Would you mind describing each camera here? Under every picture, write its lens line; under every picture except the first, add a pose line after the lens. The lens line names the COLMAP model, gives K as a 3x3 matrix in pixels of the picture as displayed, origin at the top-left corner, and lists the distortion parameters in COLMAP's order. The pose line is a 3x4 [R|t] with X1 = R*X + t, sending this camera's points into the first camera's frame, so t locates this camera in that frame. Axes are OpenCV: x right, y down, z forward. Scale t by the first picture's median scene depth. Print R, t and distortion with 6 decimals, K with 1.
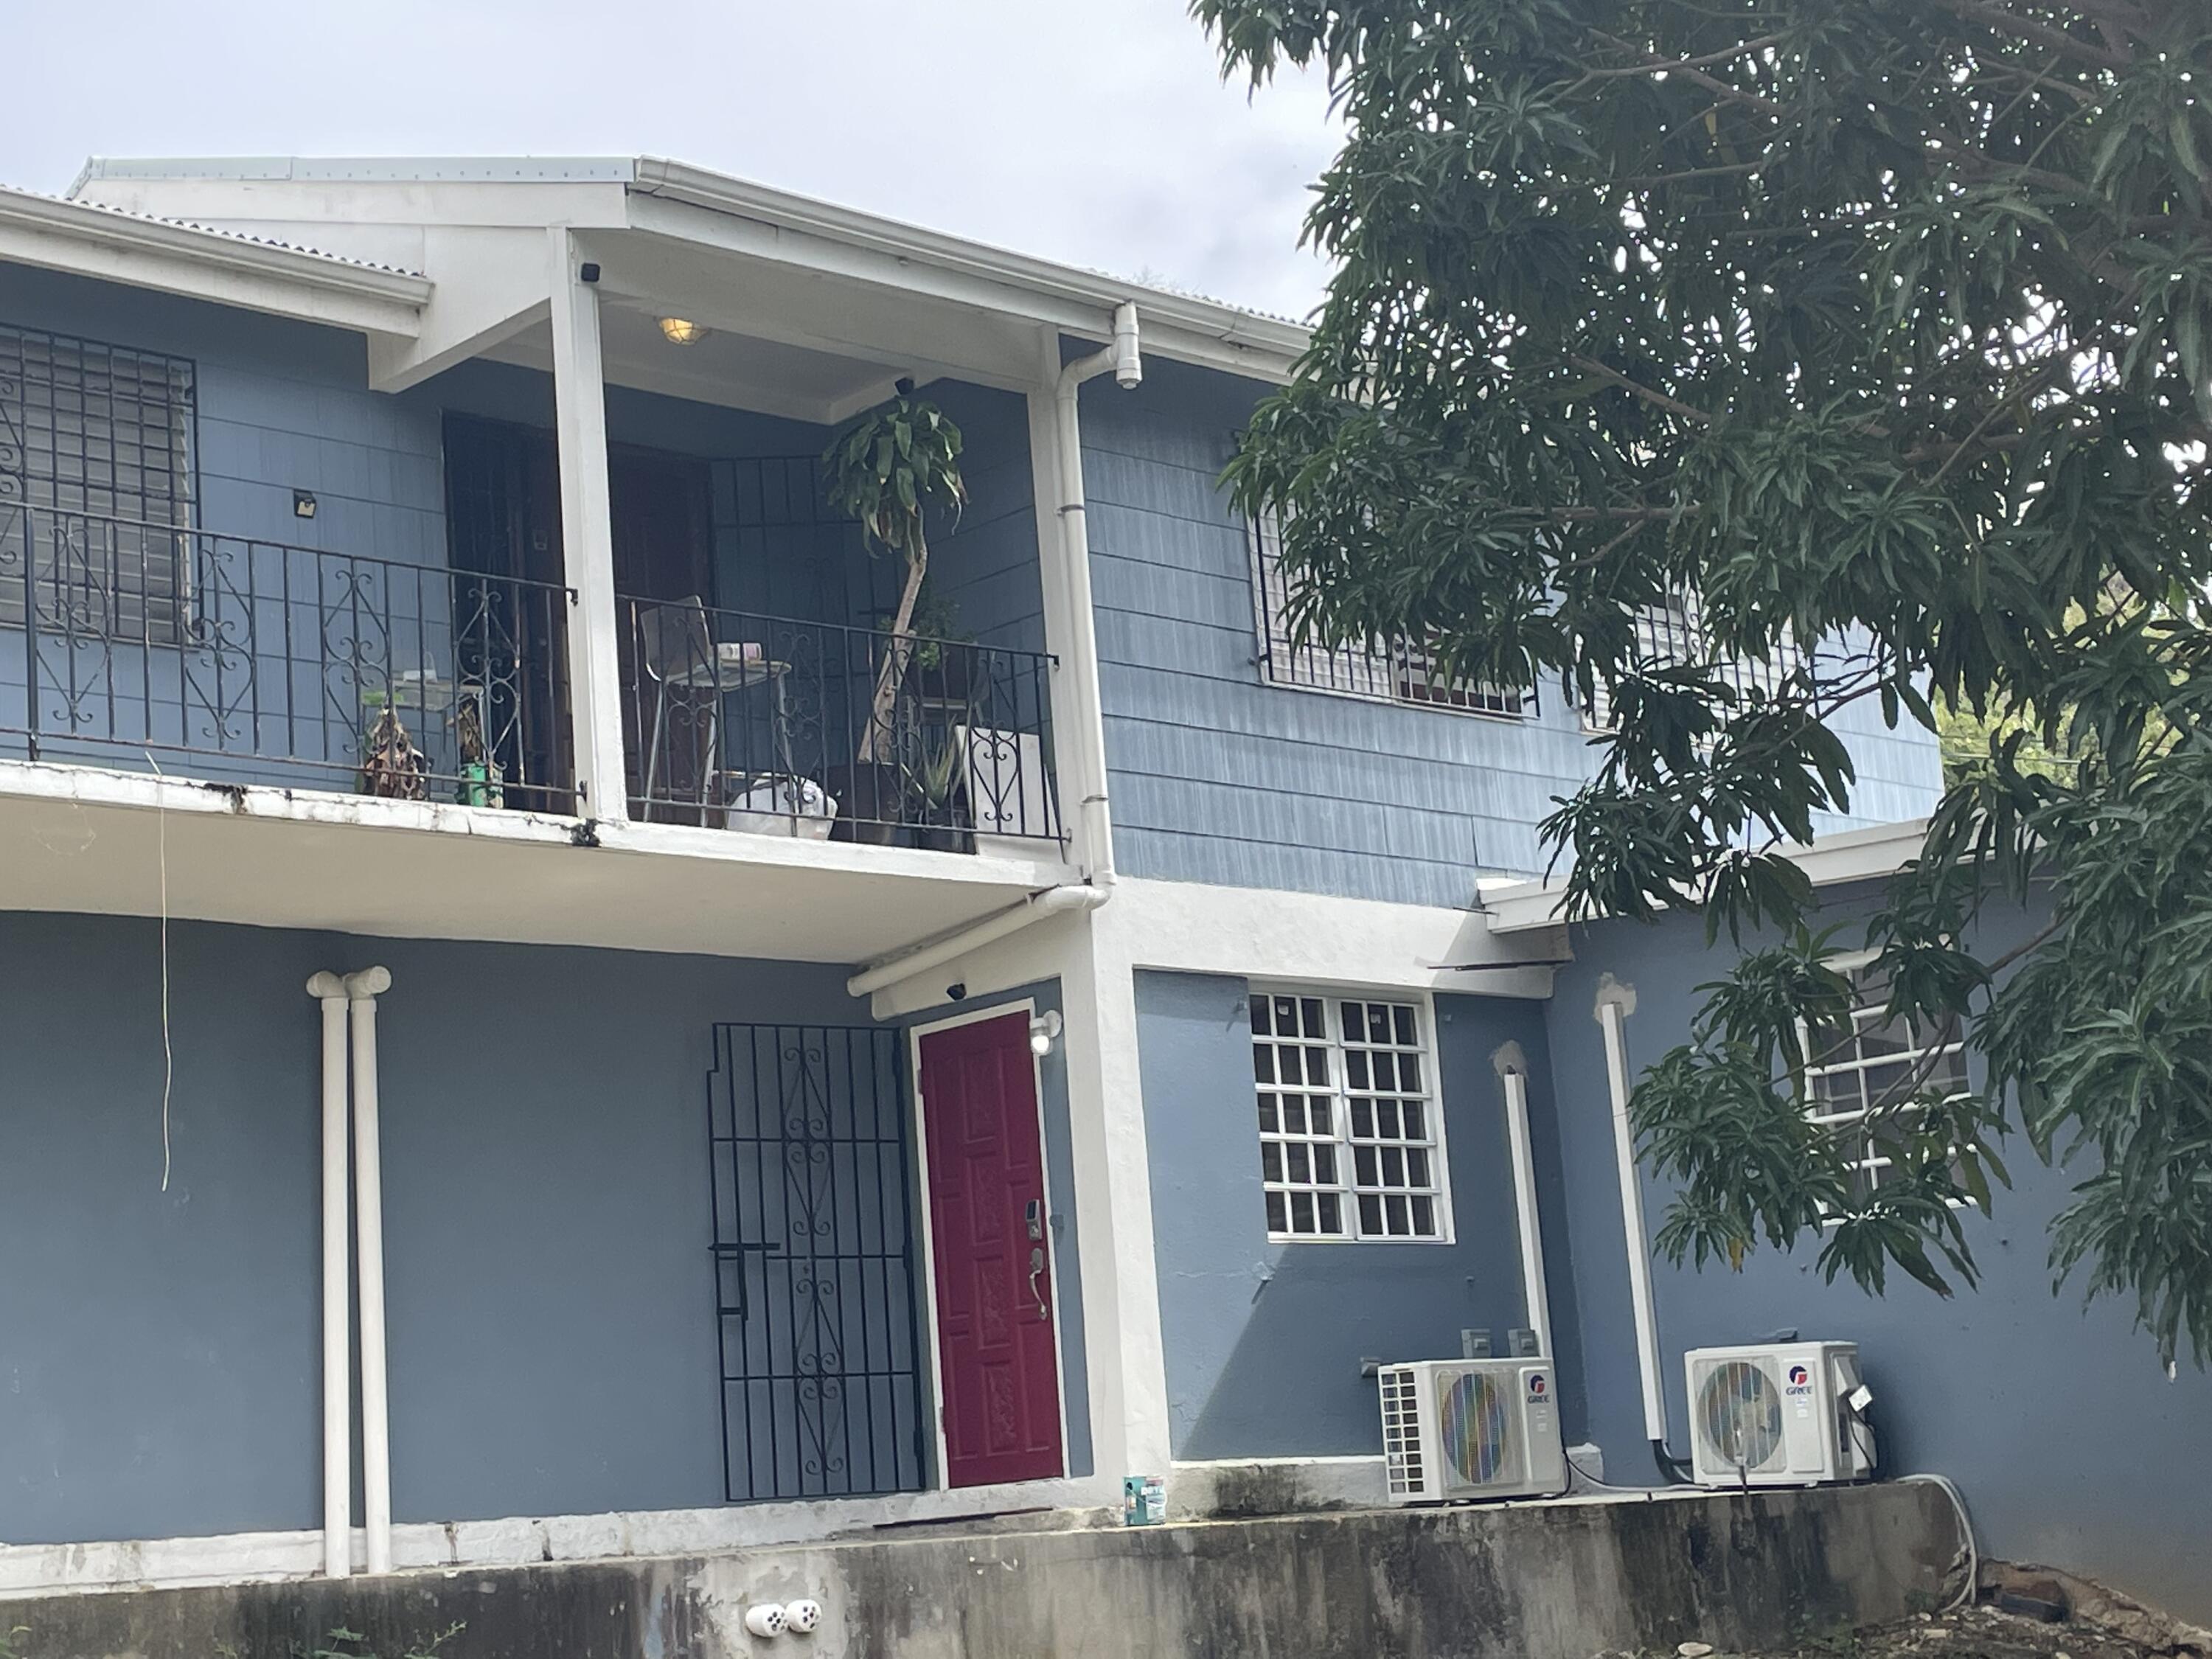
lens RADIAL K [[3686.5, 0, 1103.5], [0, 3686.5, 830.2], [0, 0, 1]] dist [0.158296, 0.000000]
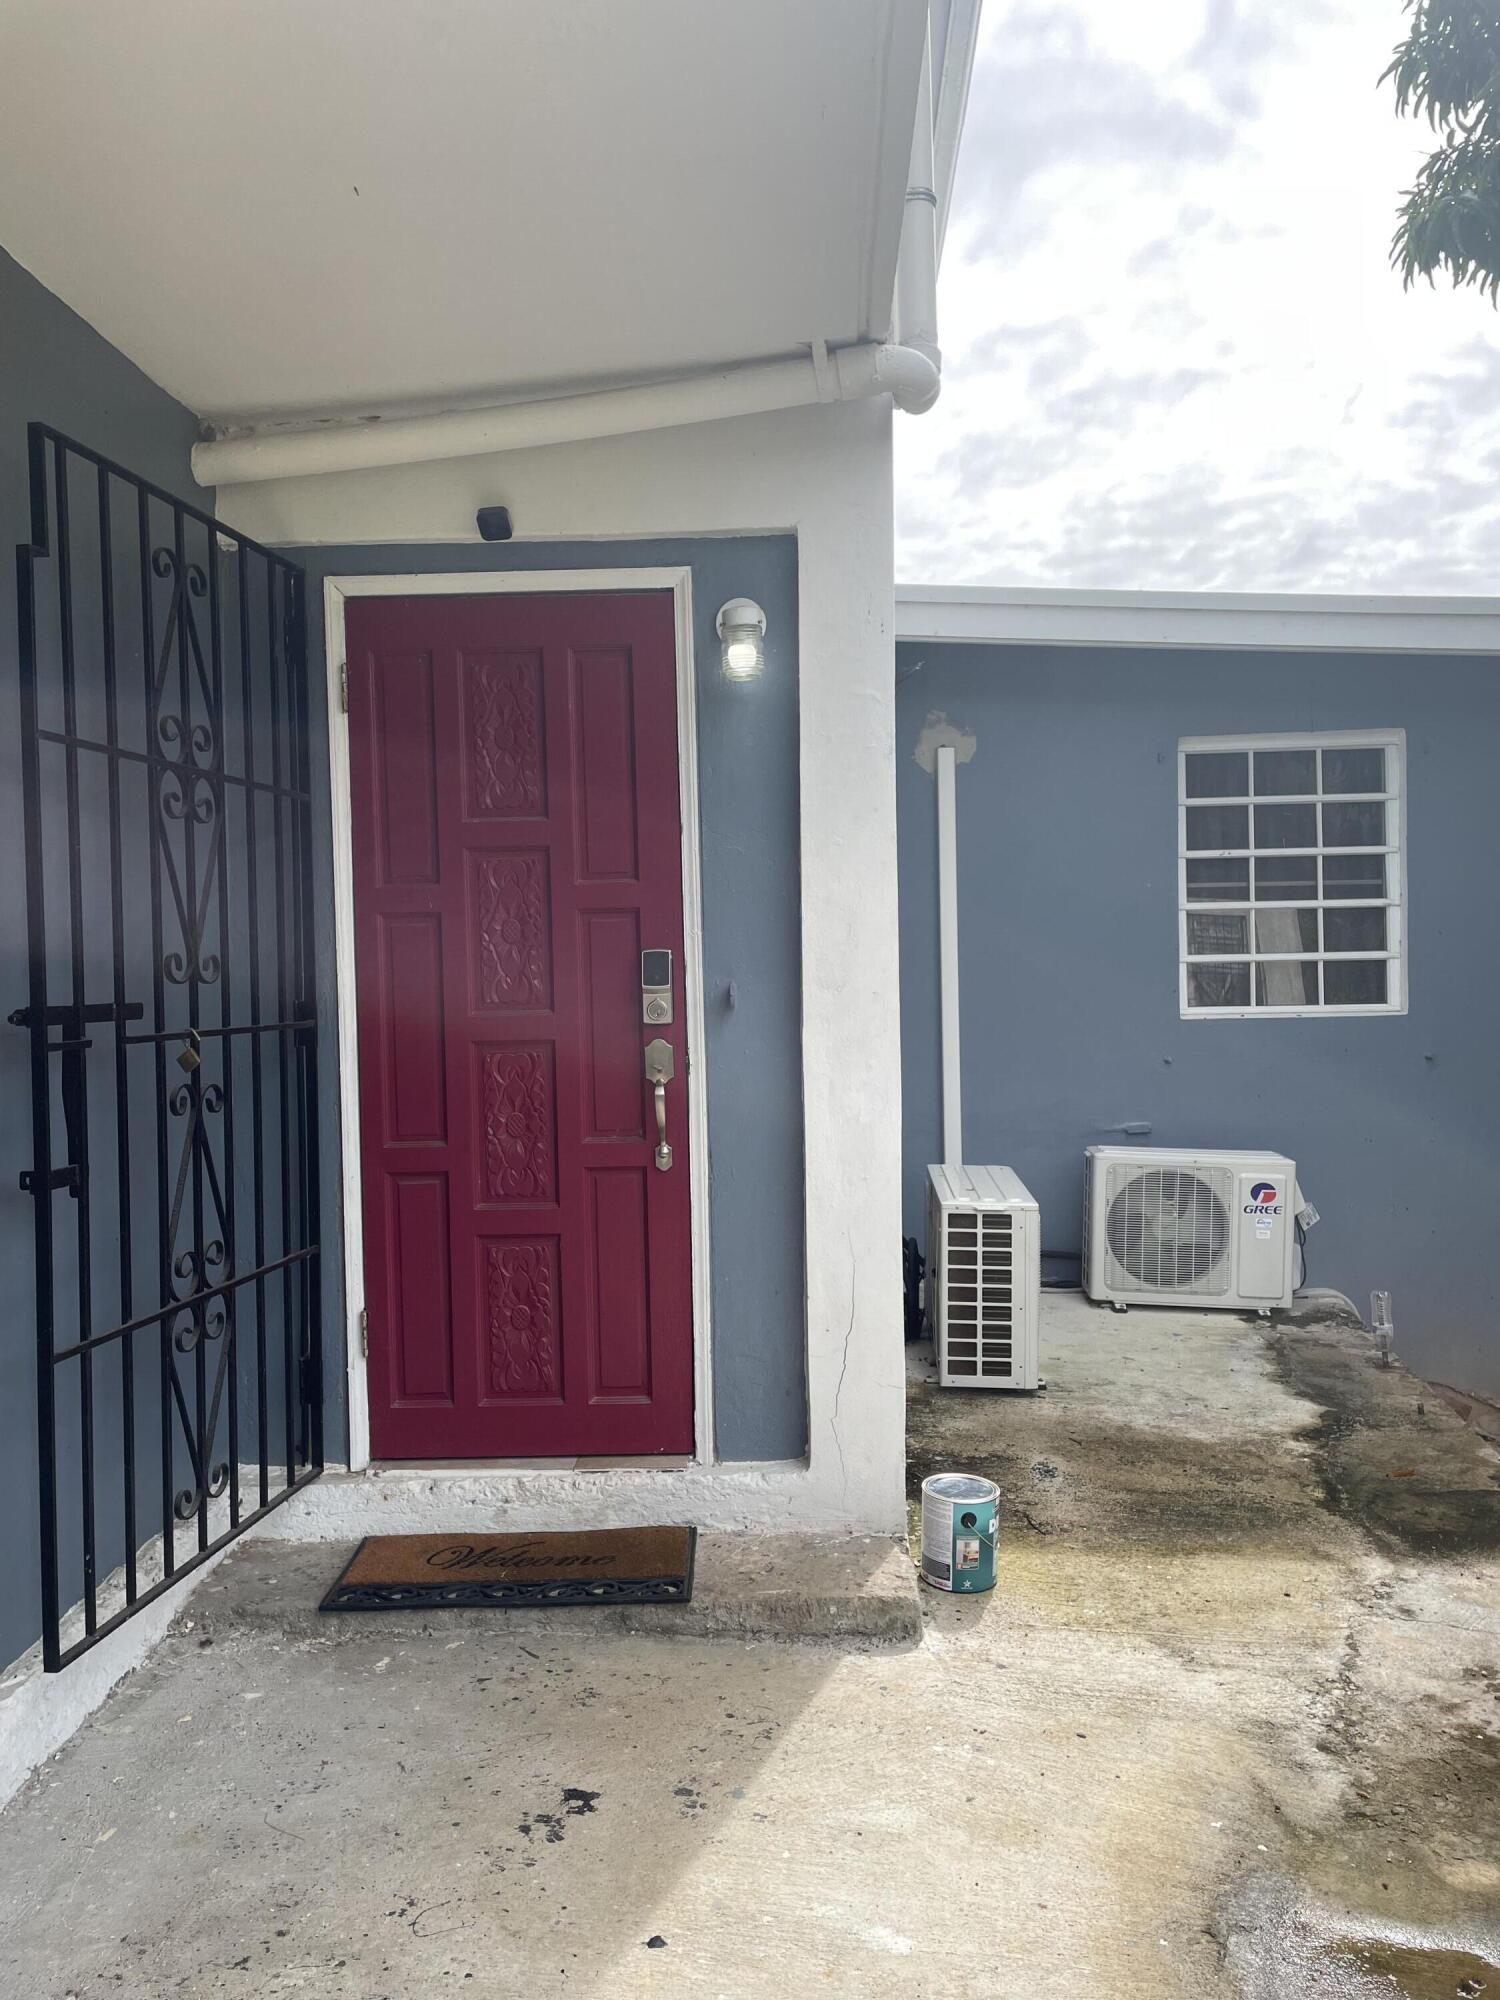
lens RADIAL K [[1503.5, 0, 755.5], [0, 1503.5, 988.3], [0, 0, 1]] dist [0.066023, 0.001208]
pose [[0.704976, 0.047251, 0.707656, -0.161655], [-0.170646, 0.979767, 0.104579, 0.079930], [-0.688396, -0.194485, 0.698775, 0.831852]]
